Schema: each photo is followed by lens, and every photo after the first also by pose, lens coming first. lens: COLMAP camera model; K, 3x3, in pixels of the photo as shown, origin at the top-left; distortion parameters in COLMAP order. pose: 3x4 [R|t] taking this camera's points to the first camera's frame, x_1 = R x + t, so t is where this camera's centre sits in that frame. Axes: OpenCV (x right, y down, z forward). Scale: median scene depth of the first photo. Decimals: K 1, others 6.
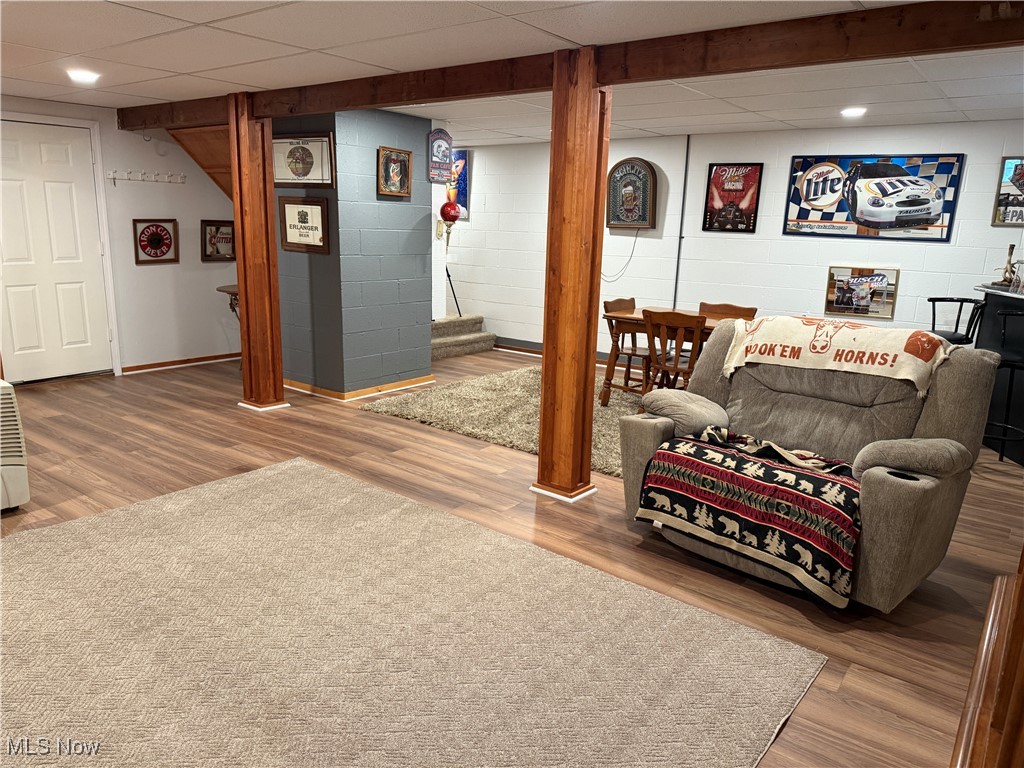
lens RADIAL K [[726.6, 0, 510.2], [0, 726.6, 383.2], [0, 0, 1]] dist [0.045168, -0.045464]
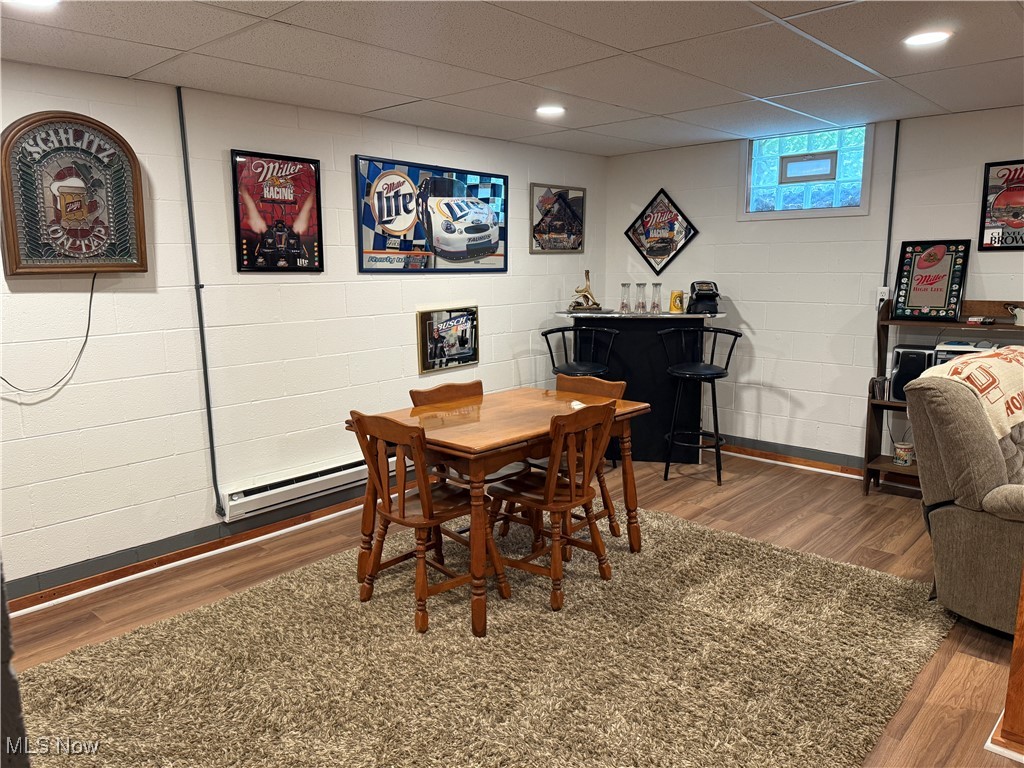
lens RADIAL K [[726.6, 0, 515.0], [0, 726.6, 383.4], [0, 0, 1]] dist [0.045168, -0.045464]
pose [[0.095692, -0.188900, 0.977323, -0.295479], [0.236504, 0.958028, 0.162014, -0.188455], [-0.966907, 0.215637, 0.136352, 0.829855]]
